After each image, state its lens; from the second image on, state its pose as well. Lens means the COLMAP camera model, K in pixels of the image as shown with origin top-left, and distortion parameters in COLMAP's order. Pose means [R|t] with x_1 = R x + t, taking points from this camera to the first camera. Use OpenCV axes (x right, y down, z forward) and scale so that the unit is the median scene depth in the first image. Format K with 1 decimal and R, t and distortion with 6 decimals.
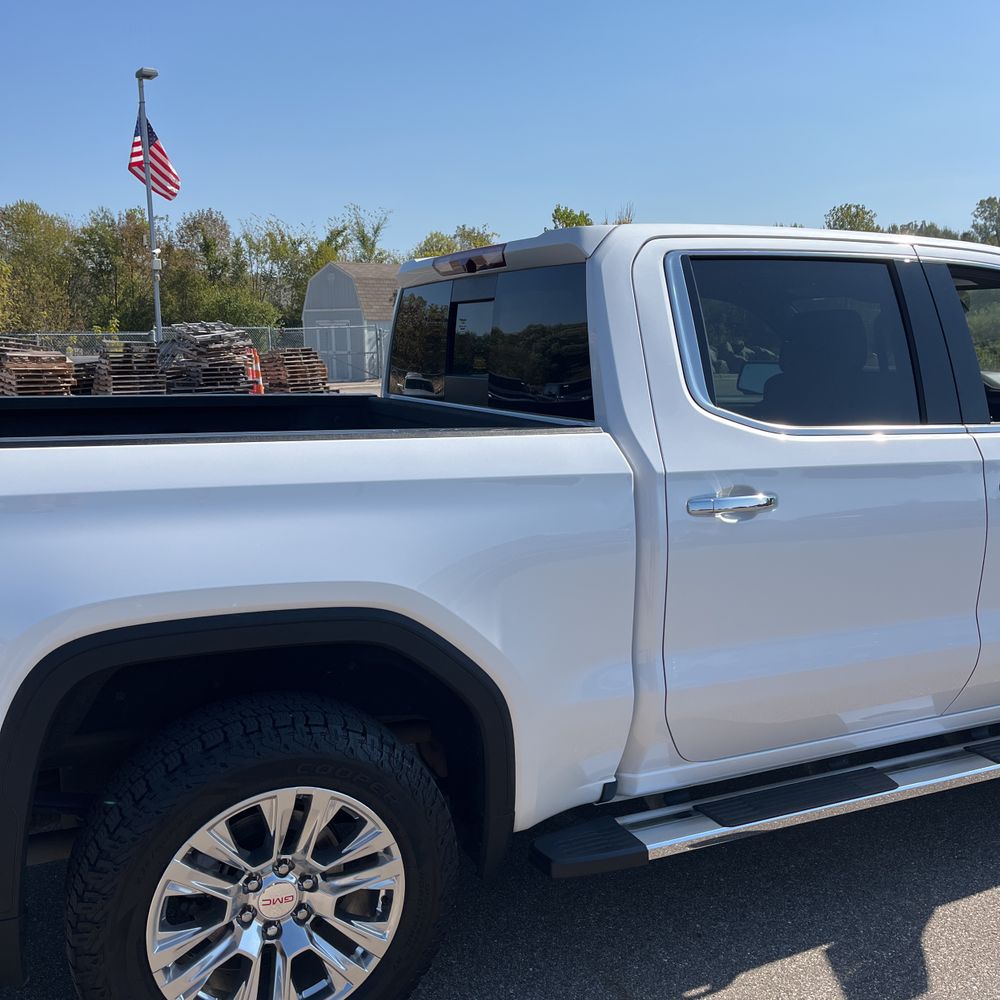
lens RADIAL K [[988.2, 0, 503.2], [0, 988.2, 536.0], [0, 0, 1]] dist [0.032212, -0.020509]
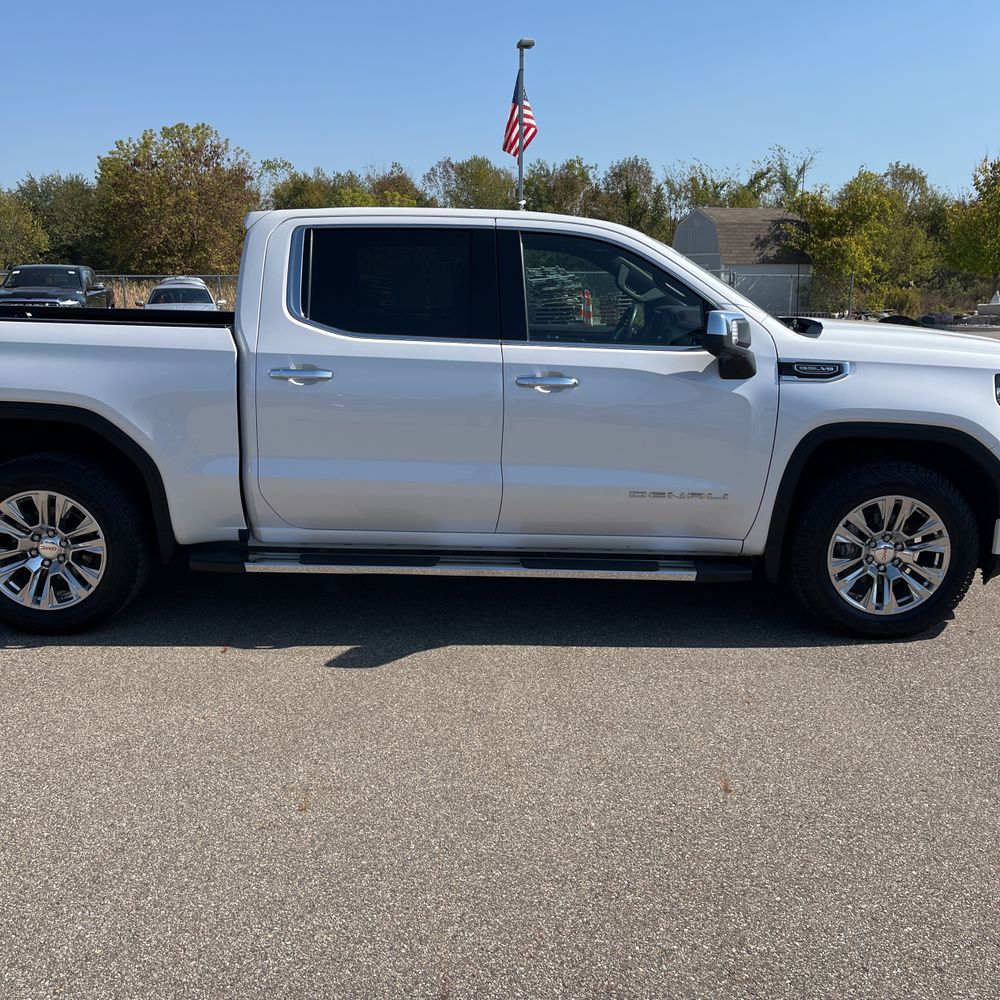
lens RADIAL K [[989.4, 0, 499.0], [0, 989.4, 490.0], [0, 0, 1]] dist [0.038817, -0.015223]
pose [[0.916390, 0.094958, -0.388861, 0.178788], [-0.091545, 0.995425, 0.027344, 0.013011], [0.389679, 0.010540, 0.920890, -0.068356]]
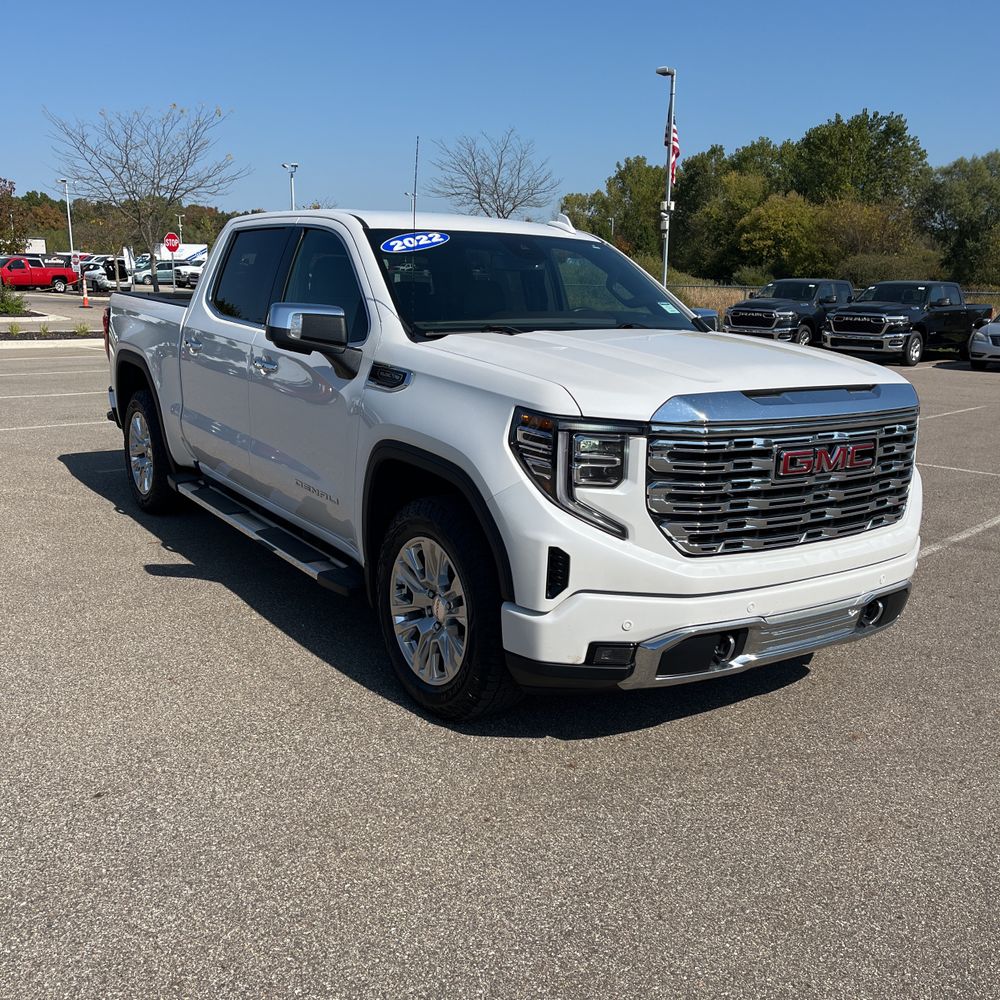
lens RADIAL K [[1014.3, 0, 498.0], [0, 1014.3, 509.5], [0, 0, 1]] dist [0.028708, -0.001031]
pose [[0.174132, 0.227595, -0.958060, 0.377803], [-0.223531, 0.956662, 0.186635, -0.036761], [0.959016, 0.181657, 0.217460, 0.172523]]
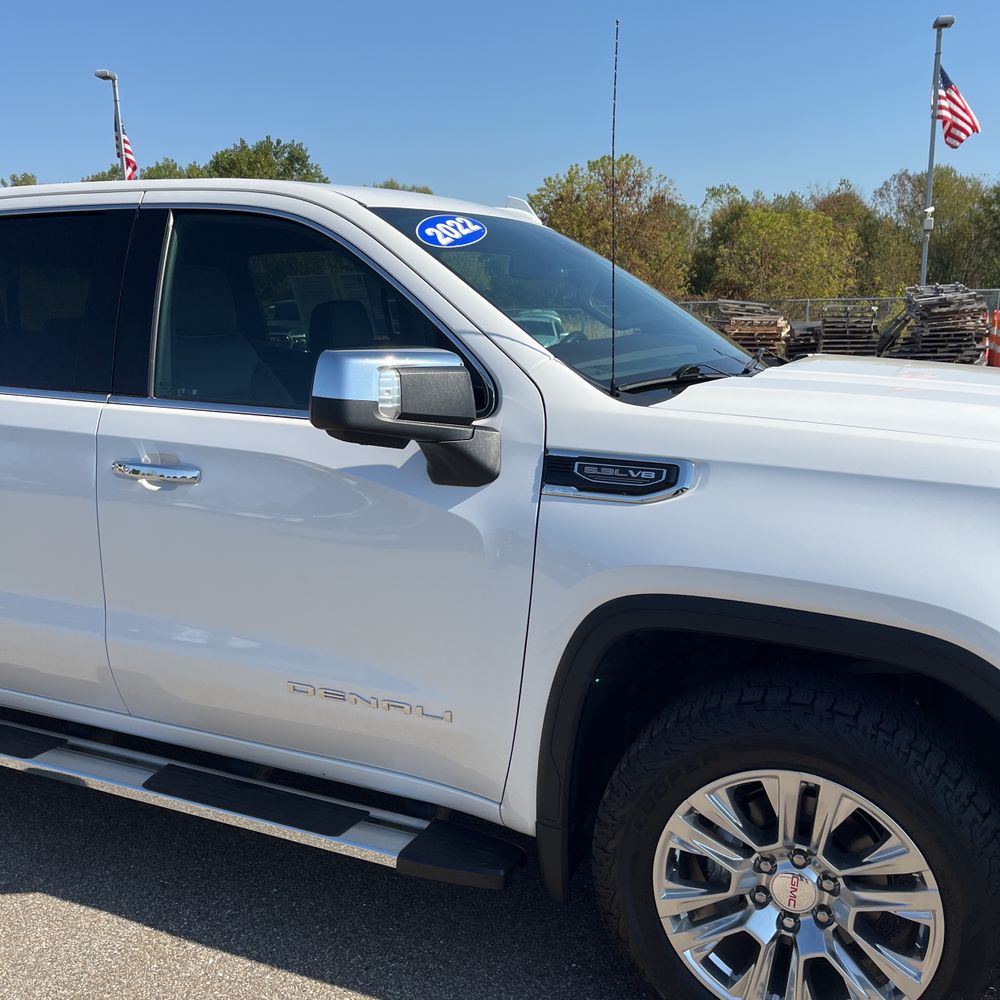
lens RADIAL K [[1008.2, 0, 490.3], [0, 1008.2, 499.5], [0, 0, 1]] dist [0.035312, -0.010724]
pose [[0.668895, 0.137233, -0.730580, 0.227904], [-0.140858, 0.988405, 0.056698, -0.019335], [0.729890, 0.064983, 0.680469, 0.102517]]
